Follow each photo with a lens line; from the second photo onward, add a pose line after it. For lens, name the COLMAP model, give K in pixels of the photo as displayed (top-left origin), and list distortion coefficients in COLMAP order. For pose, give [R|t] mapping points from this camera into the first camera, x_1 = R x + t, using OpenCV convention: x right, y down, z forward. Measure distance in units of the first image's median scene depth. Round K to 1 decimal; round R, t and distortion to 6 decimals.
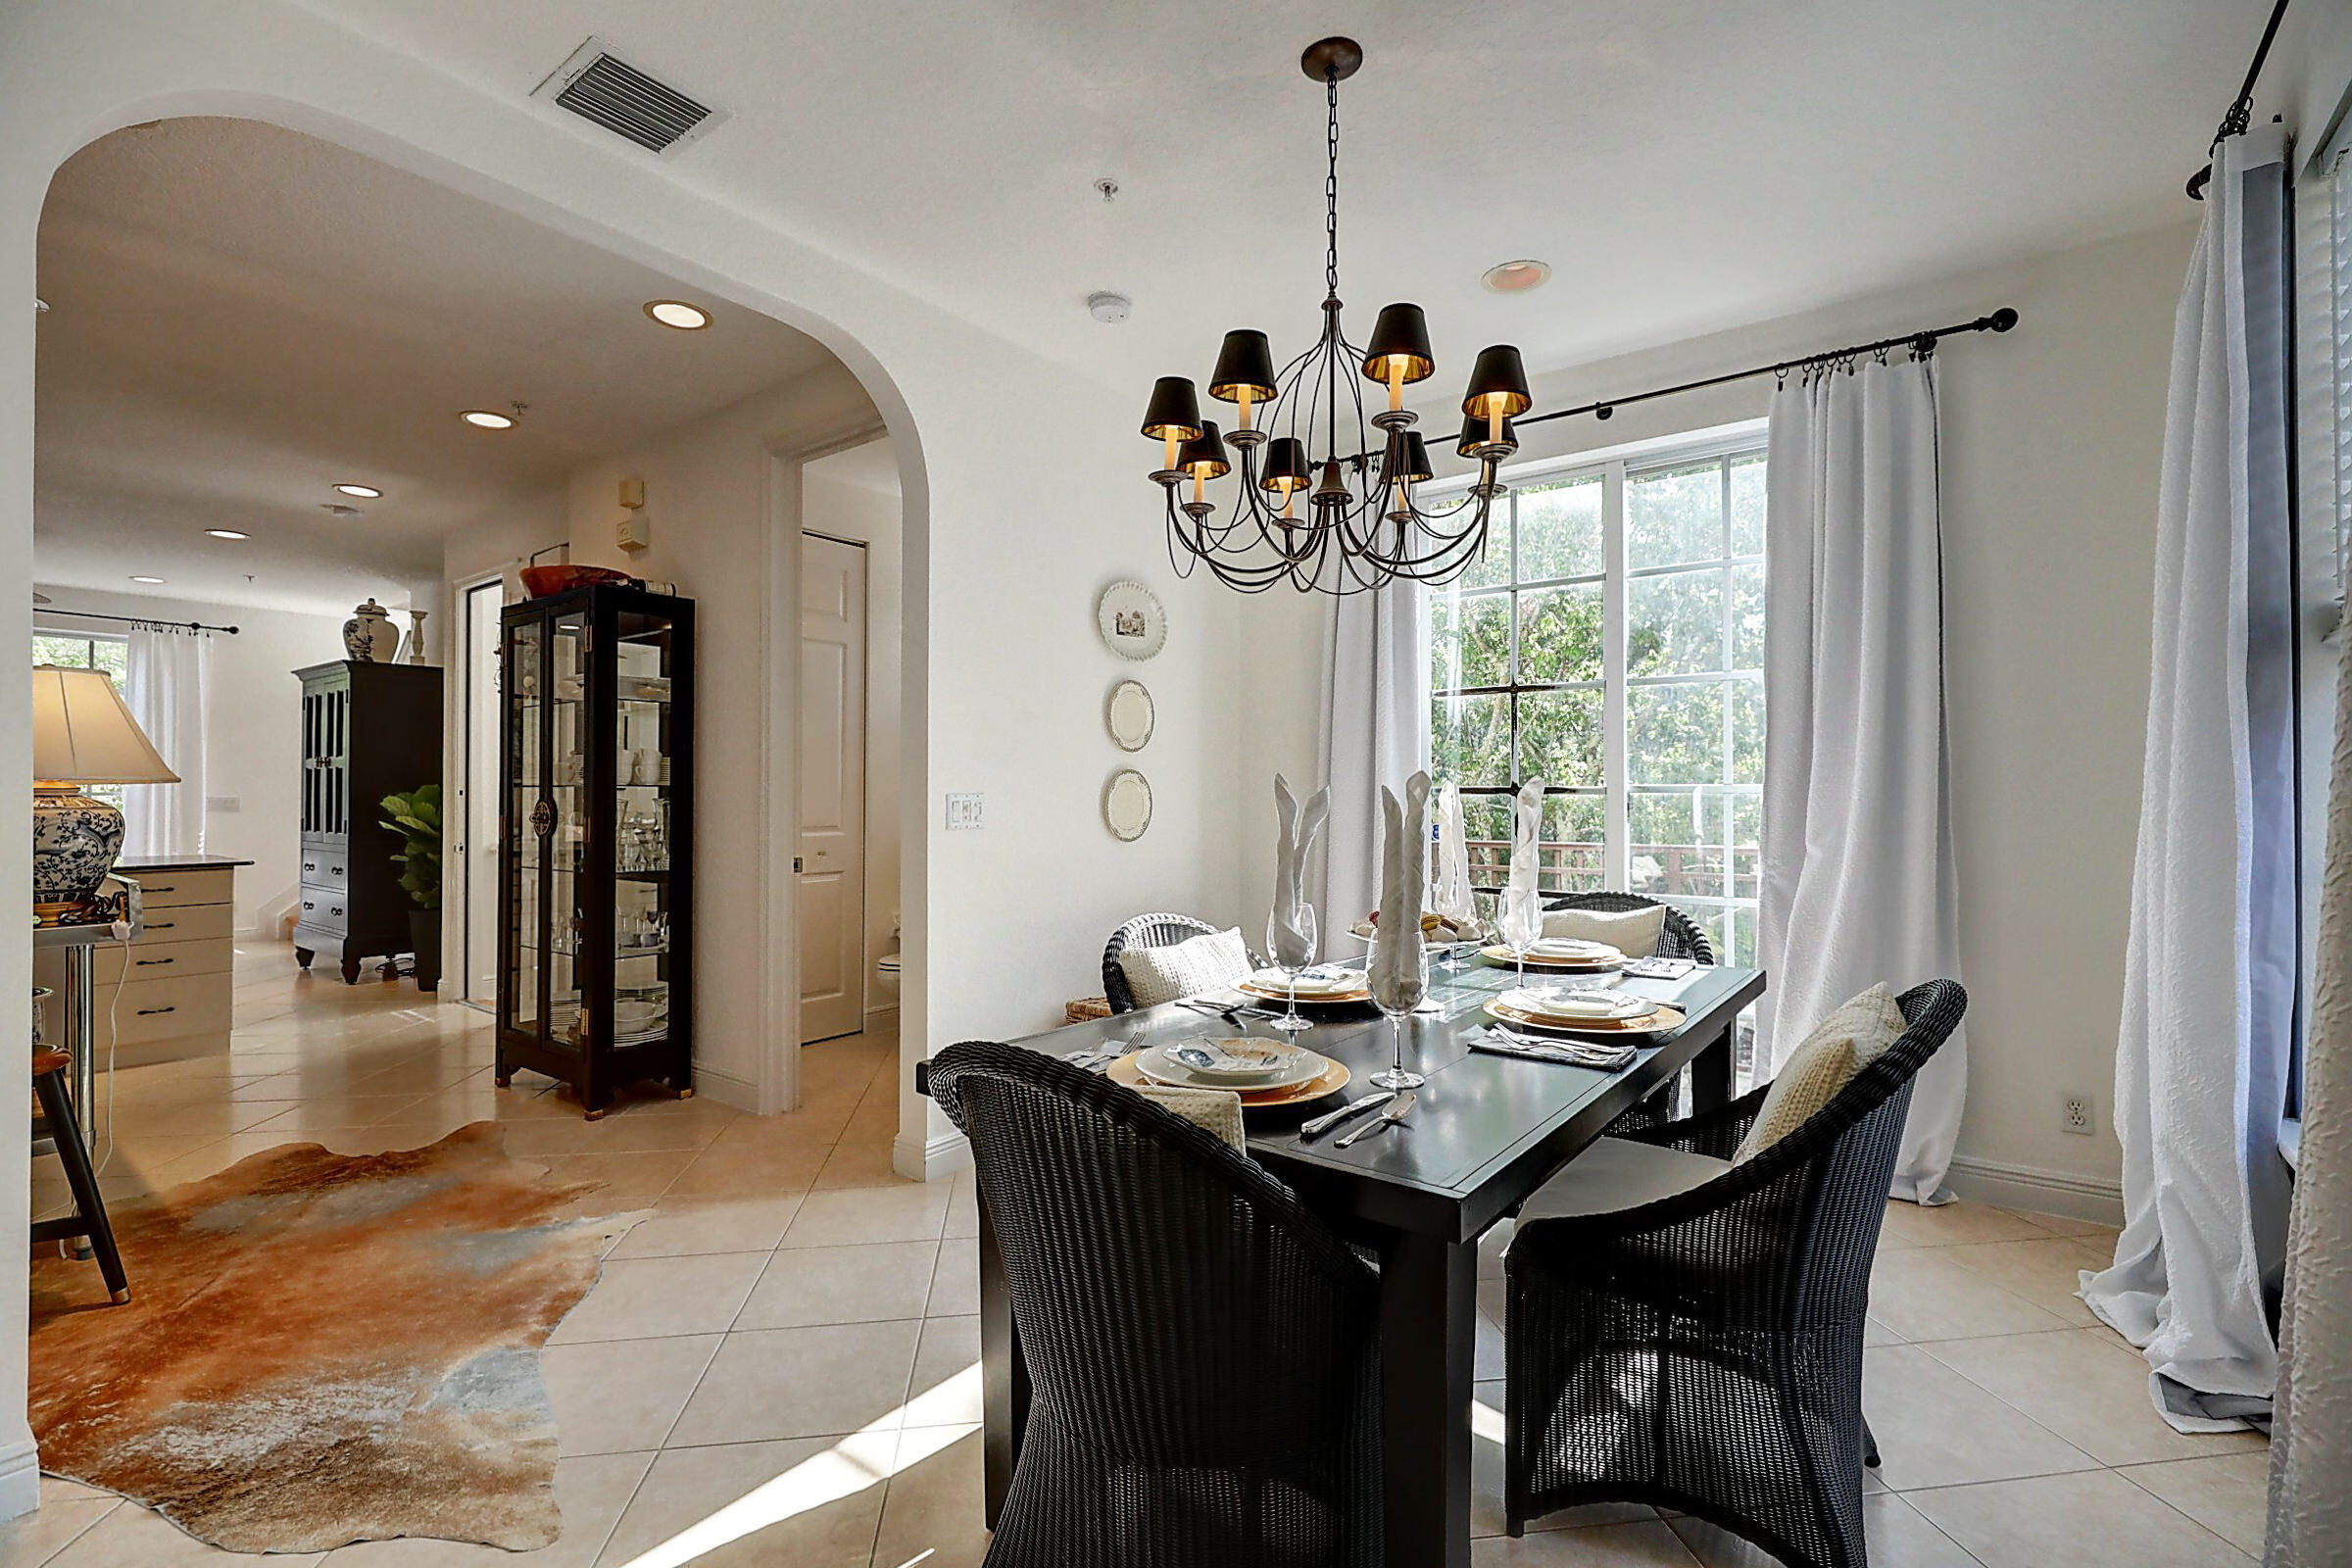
lens RADIAL K [[1057.6, 0, 1176.0], [0, 1057.6, 784.0], [0, 0, 1]] dist [0.000712, 0.000139]
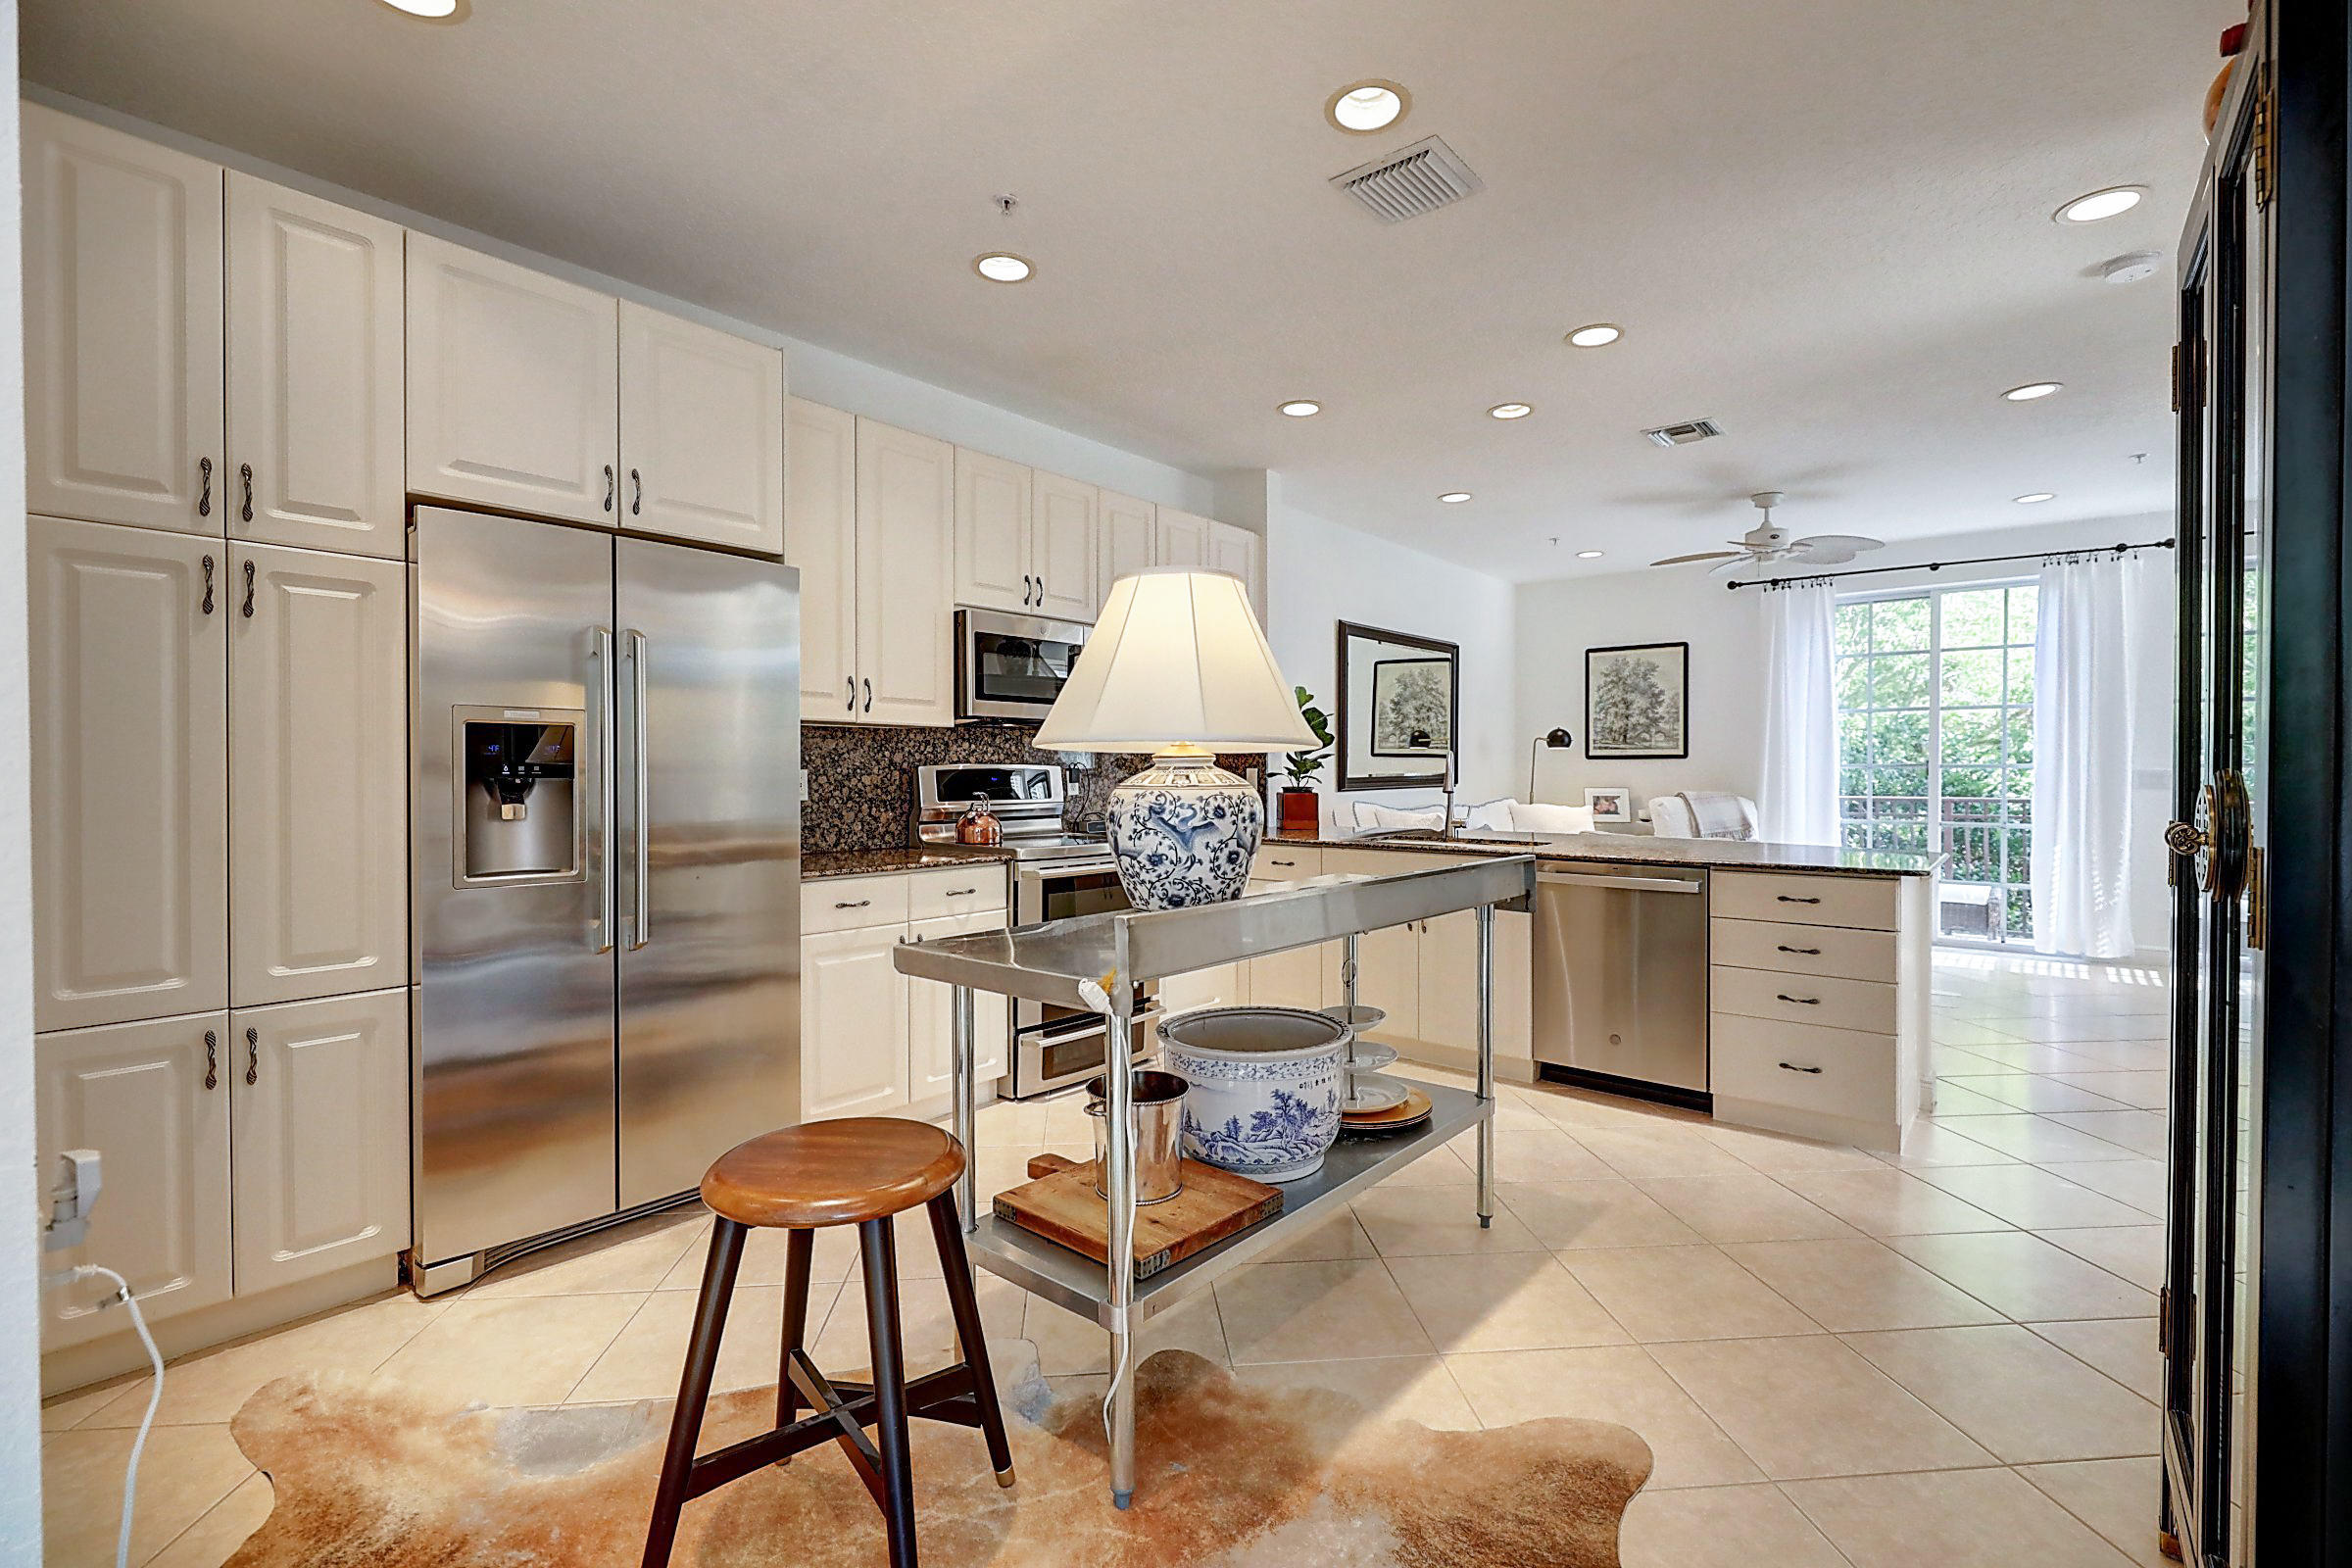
lens RADIAL K [[1048.3, 0, 1182.0], [0, 1048.3, 784.3], [0, 0, 1]] dist [0.001651, 0.000198]
pose [[-0.039689, 0.013609, -0.999119, -0.165199], [0.011965, 0.999842, 0.013143, 0.005285], [0.999140, -0.011433, -0.039846, 0.423270]]
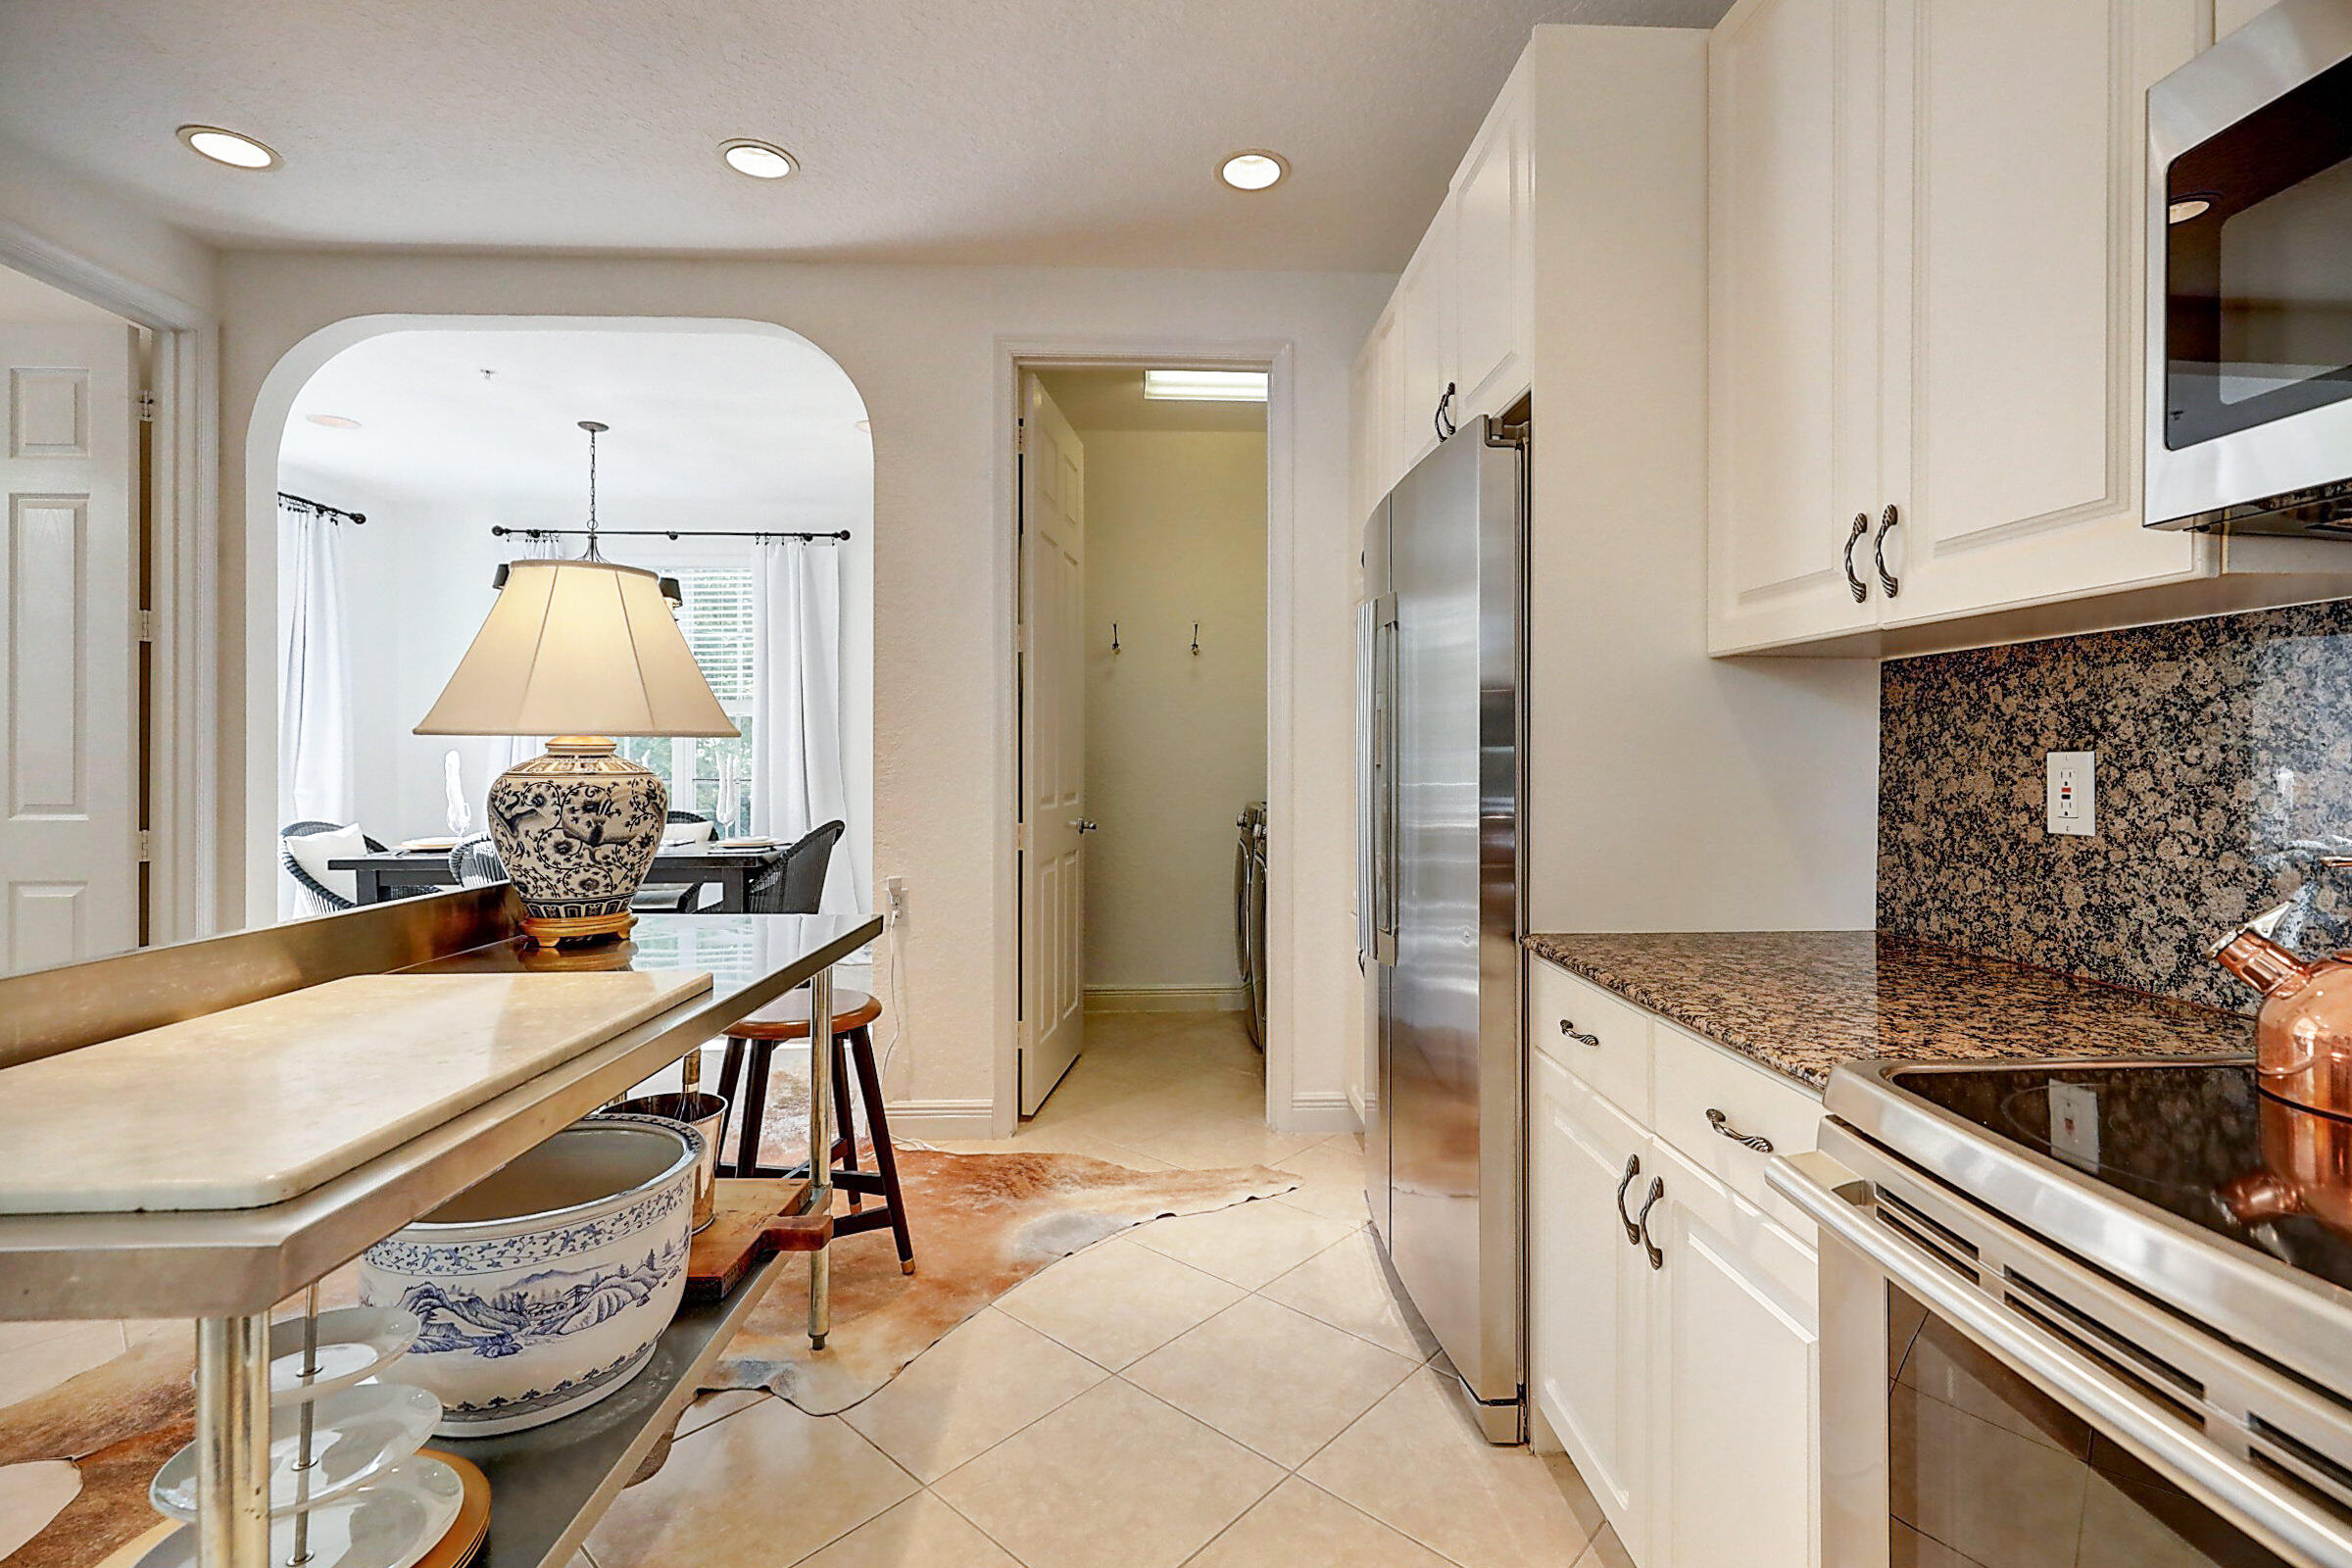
lens RADIAL K [[1059.0, 0, 1187.5], [0, 1059.0, 759.1], [0, 0, 1]] dist [-0.000076, -0.000213]
pose [[-0.644115, 0.001358, 0.764928, -0.755244], [-0.006519, 0.999952, -0.007265, 0.006383], [-0.764901, -0.009666, -0.644075, 0.470534]]
